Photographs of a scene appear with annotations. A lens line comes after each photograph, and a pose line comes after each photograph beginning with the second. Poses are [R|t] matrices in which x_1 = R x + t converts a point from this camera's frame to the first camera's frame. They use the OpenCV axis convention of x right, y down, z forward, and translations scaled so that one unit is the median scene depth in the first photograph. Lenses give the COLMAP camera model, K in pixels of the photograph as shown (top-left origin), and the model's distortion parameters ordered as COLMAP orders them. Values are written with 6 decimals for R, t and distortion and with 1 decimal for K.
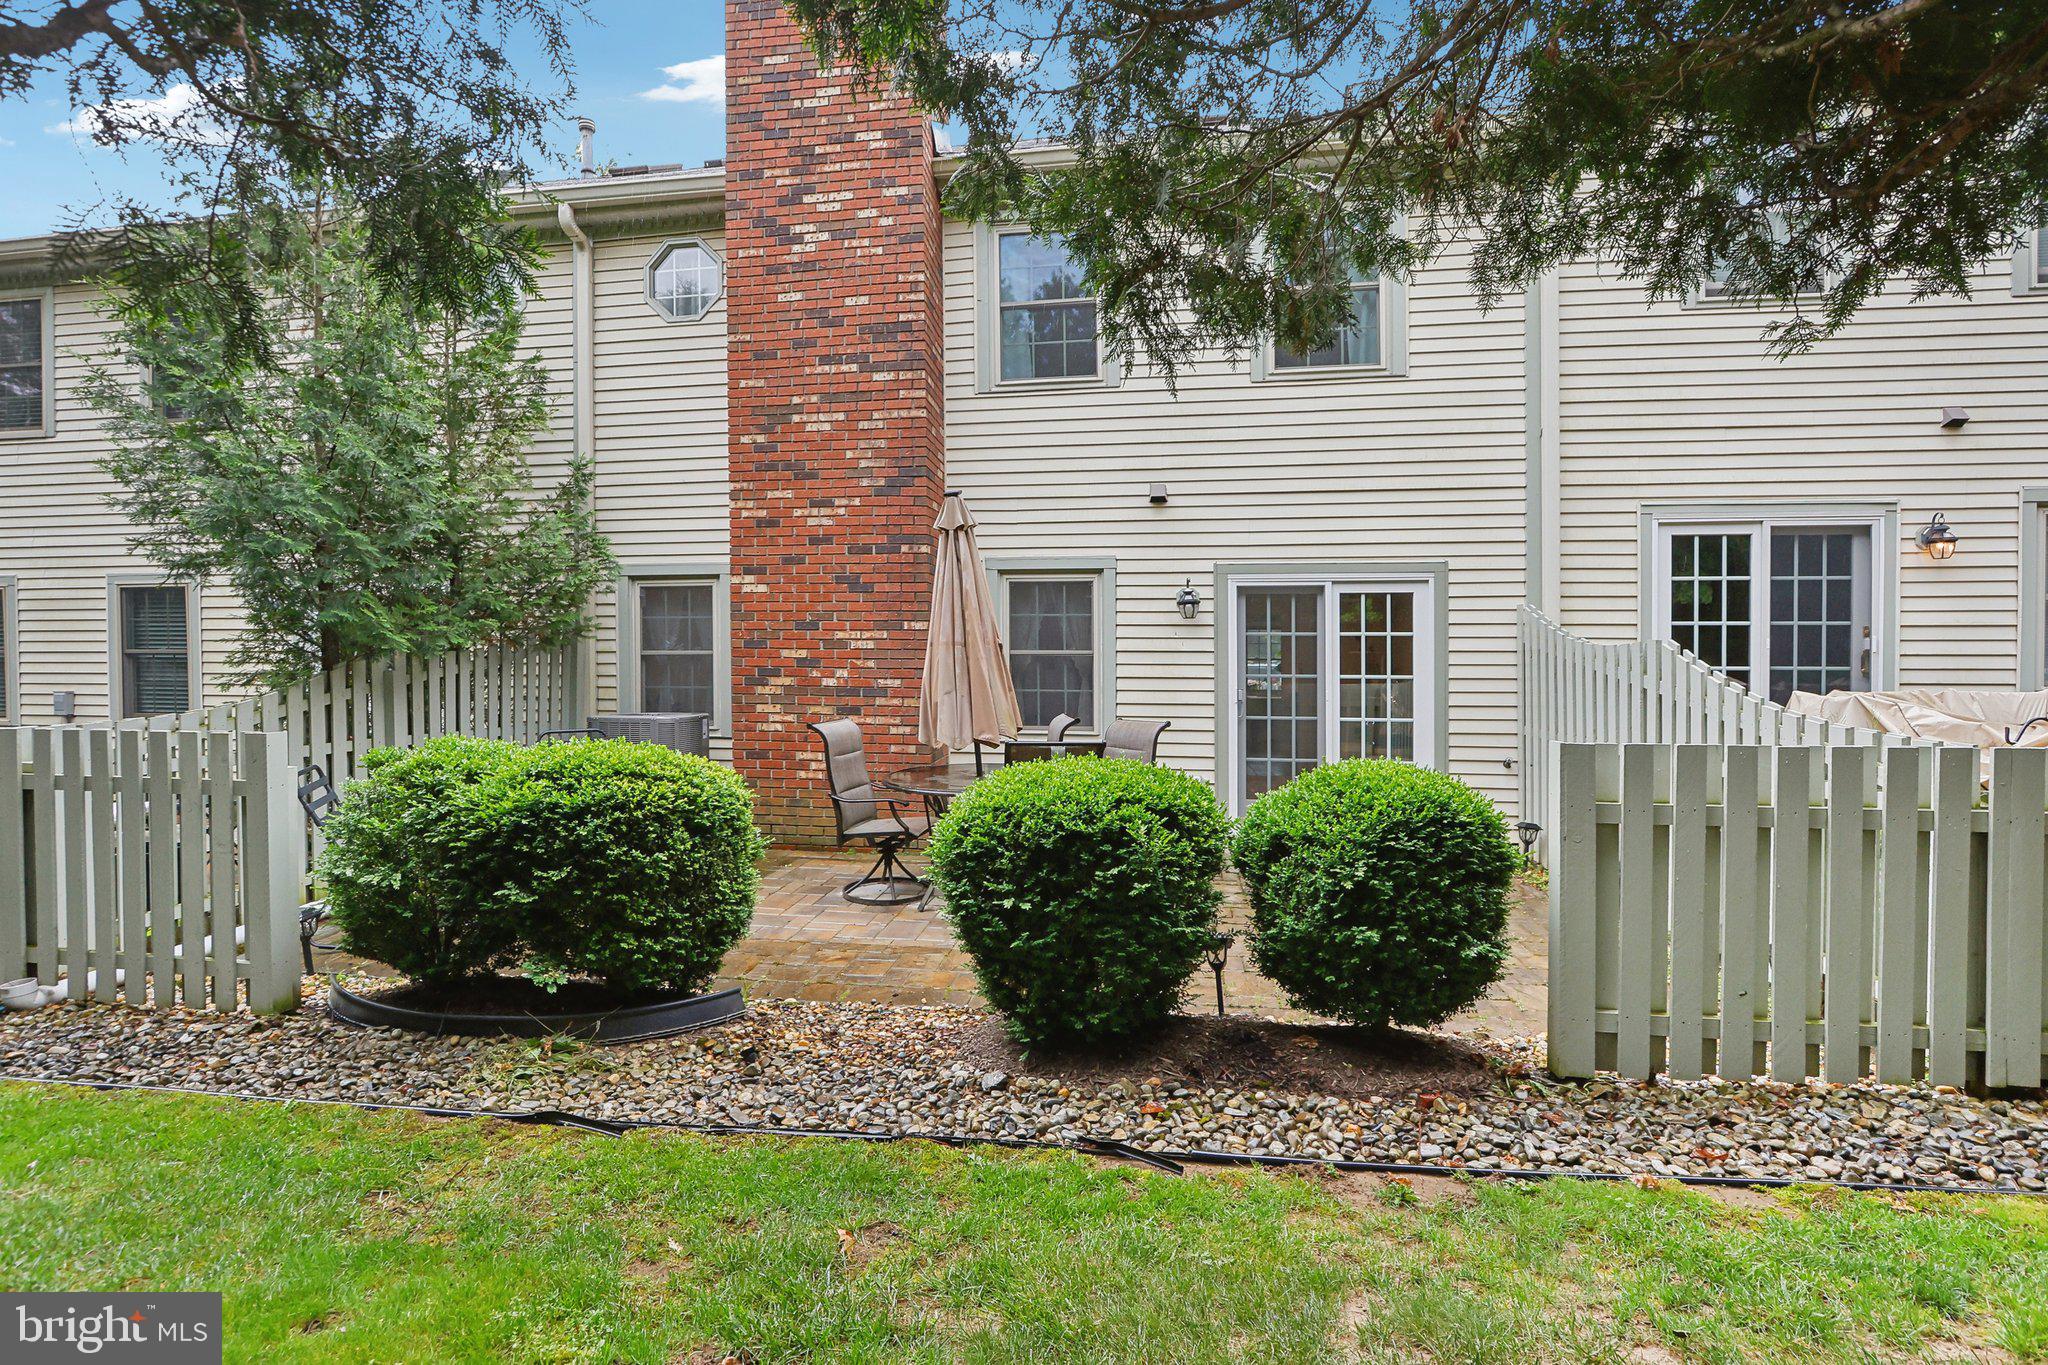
lens RADIAL K [[957.9, 0, 1033.2], [0, 957.9, 685.2], [0, 0, 1]] dist [-0.022613, 0.005634]
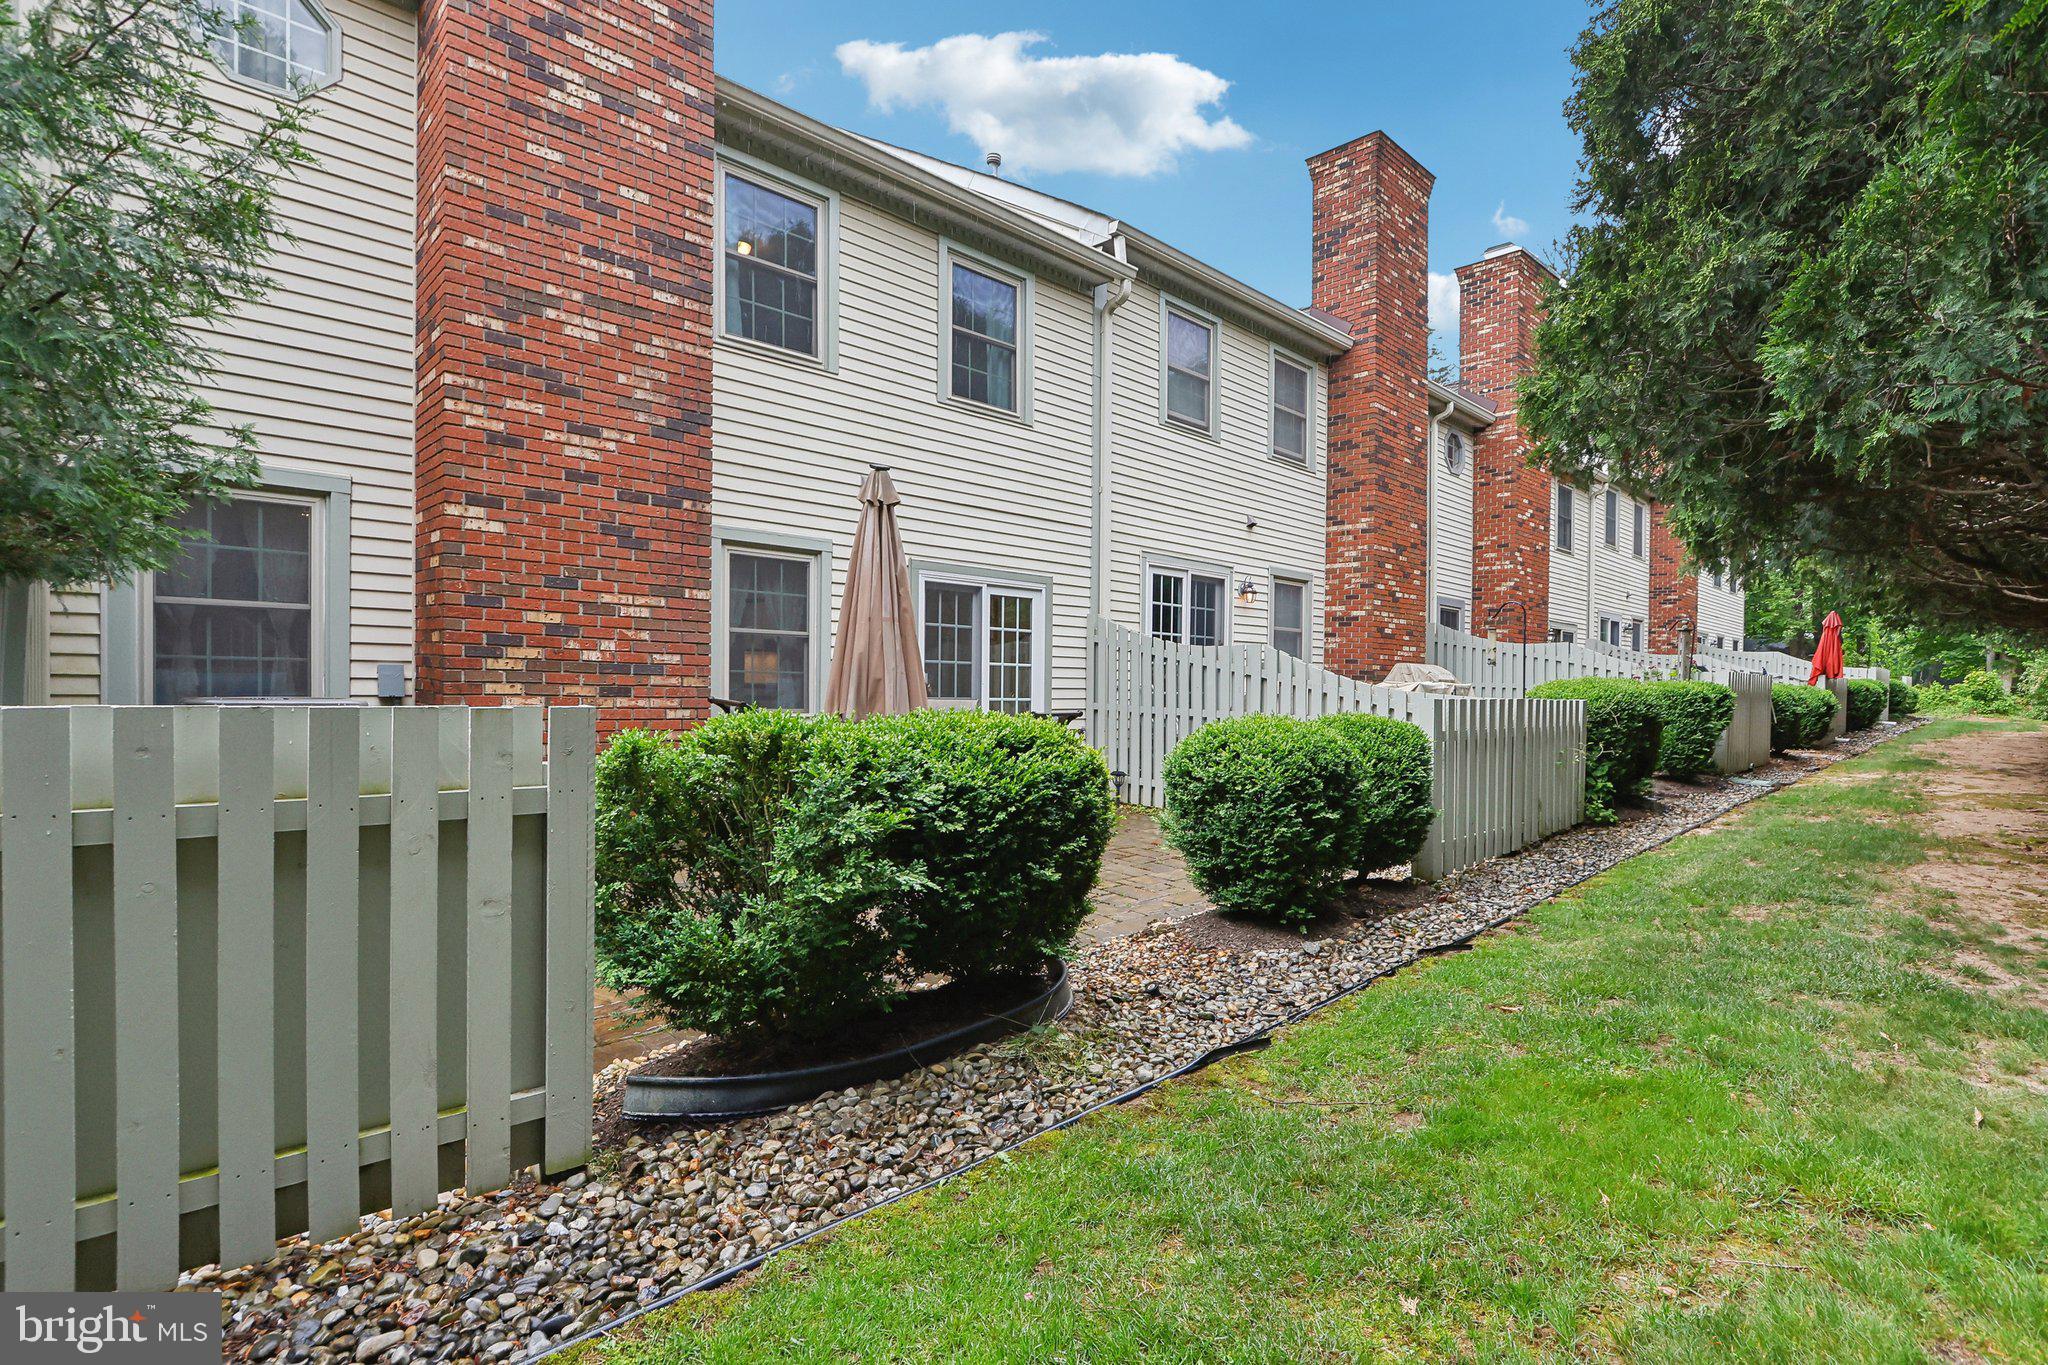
lens RADIAL K [[957.9, 0, 1027.1], [0, 957.9, 686.4], [0, 0, 1]] dist [-0.022613, 0.005634]
pose [[0.618954, 0.004202, 0.785416, -0.615200], [-0.008812, 0.999960, 0.001594, 0.017803], [-0.785378, -0.007908, 0.618967, 0.220152]]
